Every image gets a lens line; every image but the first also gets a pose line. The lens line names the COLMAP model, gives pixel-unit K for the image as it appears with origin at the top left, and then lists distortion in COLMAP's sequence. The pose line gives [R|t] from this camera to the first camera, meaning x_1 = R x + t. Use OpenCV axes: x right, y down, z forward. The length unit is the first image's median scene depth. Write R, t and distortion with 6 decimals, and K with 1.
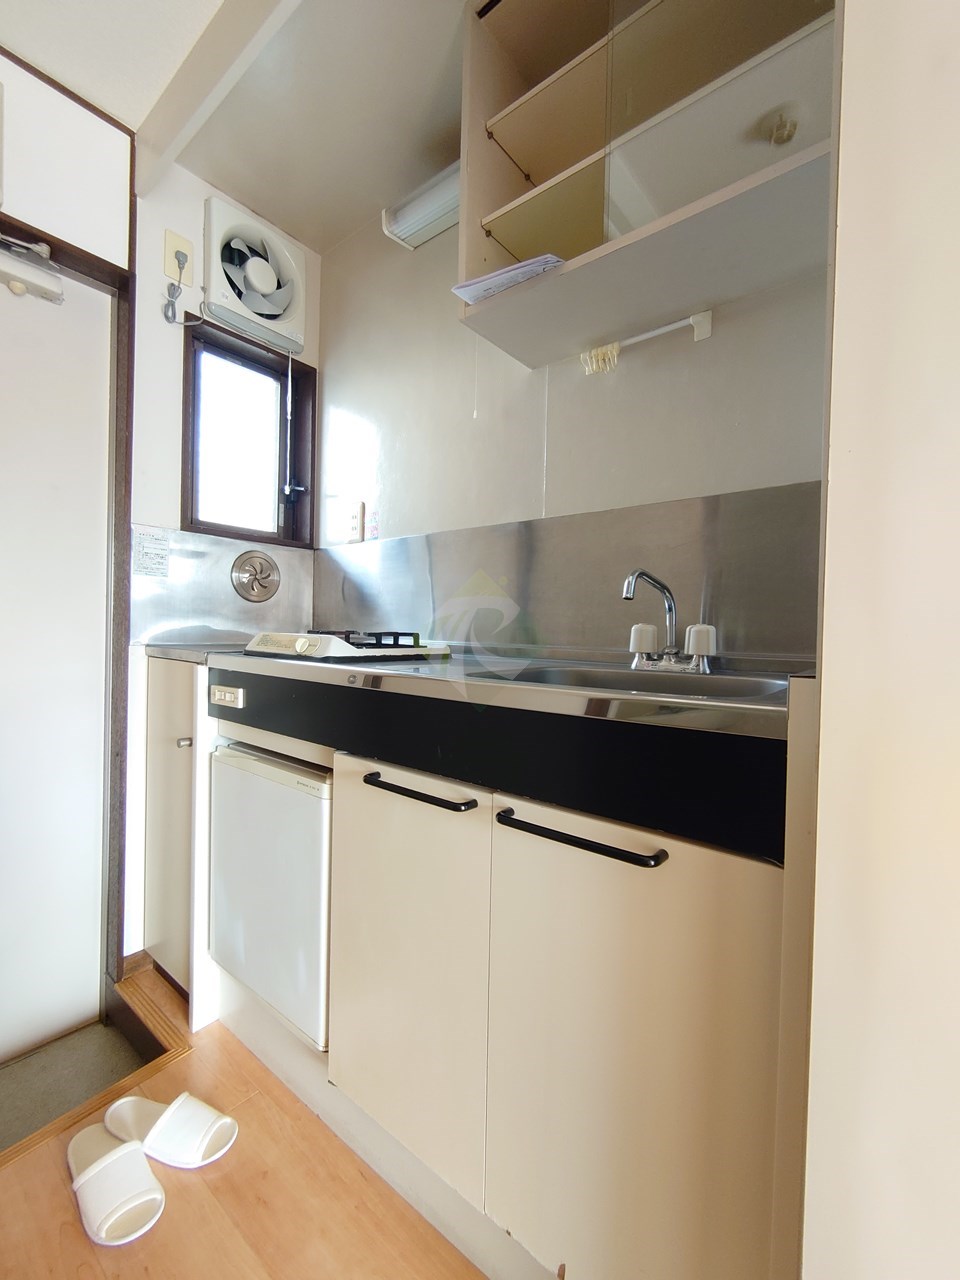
lens RADIAL K [[548.8, 0, 476.0], [0, 548.8, 639.8], [0, 0, 1]] dist [0.001776, -0.000631]
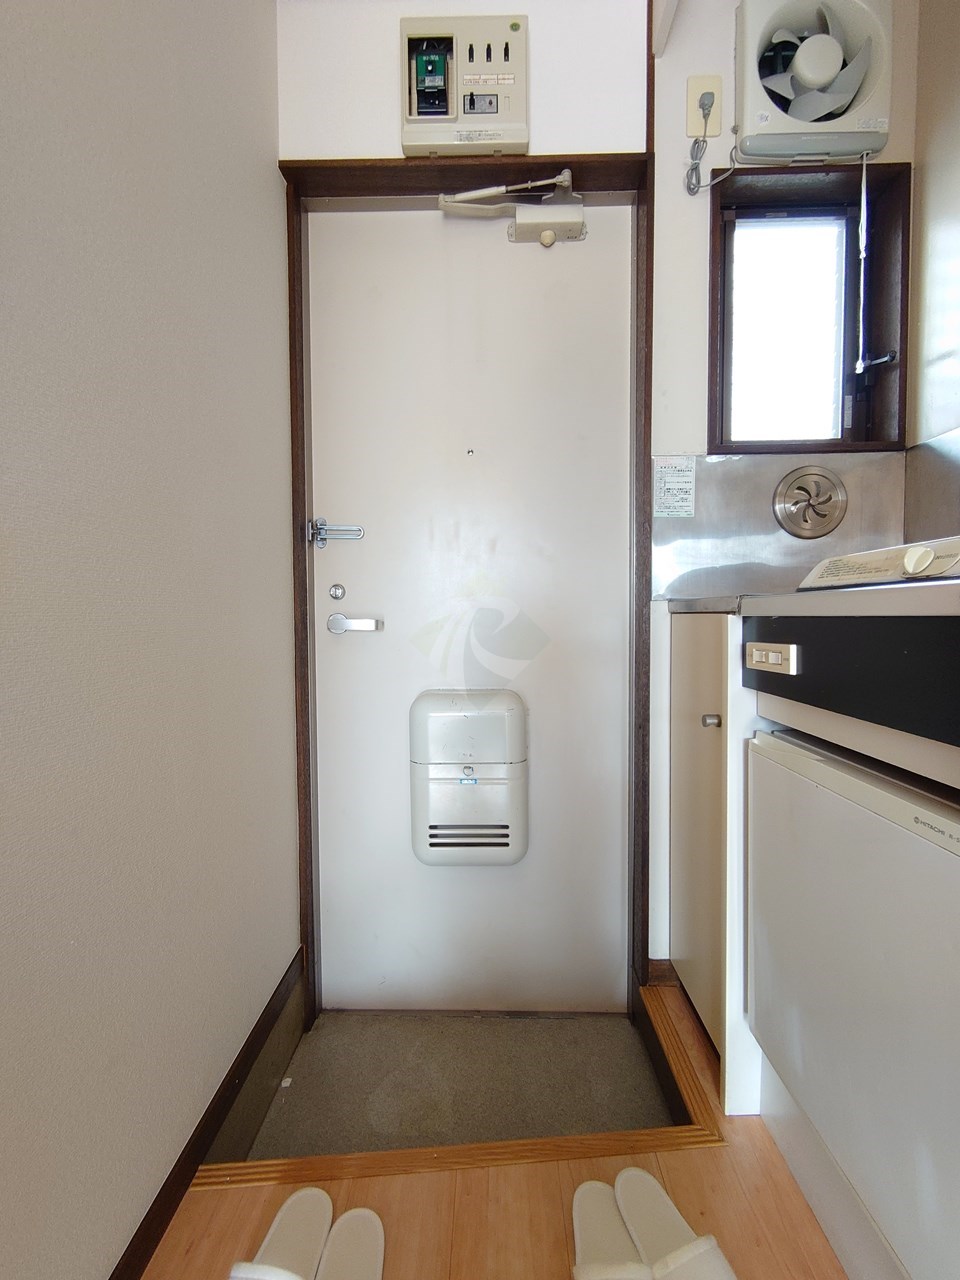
lens RADIAL K [[548.8, 0, 482.0], [0, 548.8, 642.2], [0, 0, 1]] dist [0.001776, -0.000631]
pose [[0.620320, 0.003683, -0.784340, -0.121268], [0.011220, 0.999845, 0.013568, 0.057811], [0.784269, -0.017217, 0.620182, 0.255629]]
